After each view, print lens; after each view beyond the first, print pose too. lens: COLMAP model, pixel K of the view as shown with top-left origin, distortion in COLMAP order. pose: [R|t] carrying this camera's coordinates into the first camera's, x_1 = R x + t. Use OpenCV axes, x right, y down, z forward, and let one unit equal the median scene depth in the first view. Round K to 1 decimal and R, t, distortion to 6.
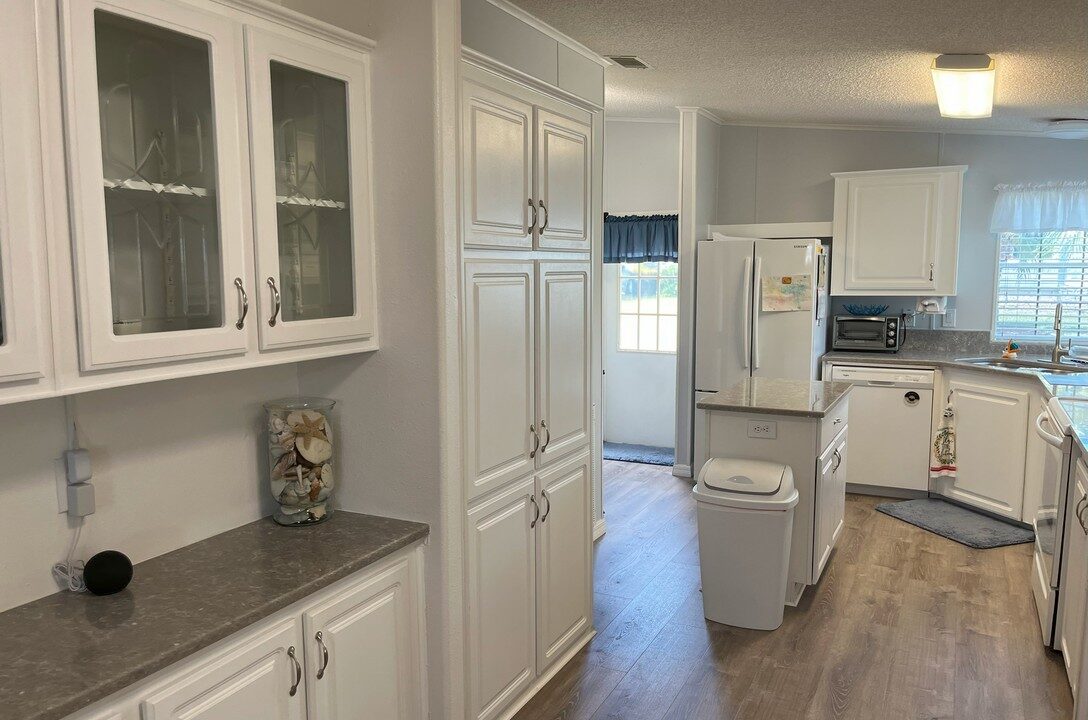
lens RADIAL K [[830.5, 0, 537.5], [0, 830.5, 362.7], [0, 0, 1]] dist [0.026041, -0.016094]
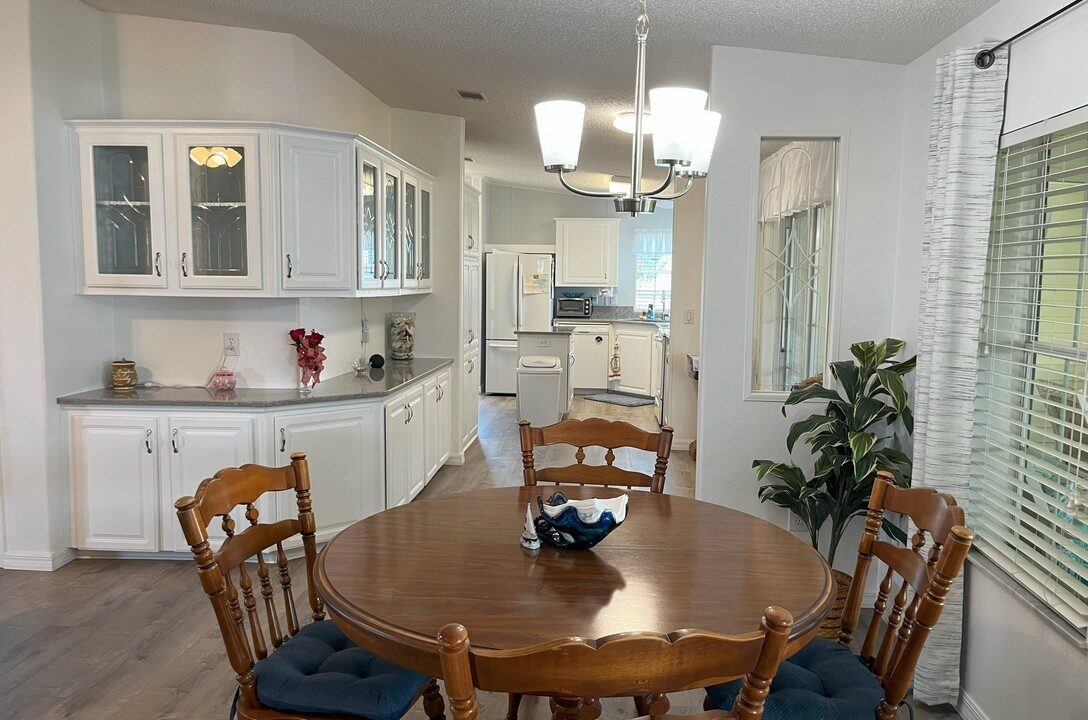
lens RADIAL K [[830.5, 0, 545.8], [0, 830.5, 361.9], [0, 0, 1]] dist [0.026041, -0.016094]
pose [[0.920000, -0.018124, 0.391499, -0.402832], [0.023222, 0.999696, -0.008290, 0.105455], [-0.391230, 0.016718, 0.920141, -0.690264]]
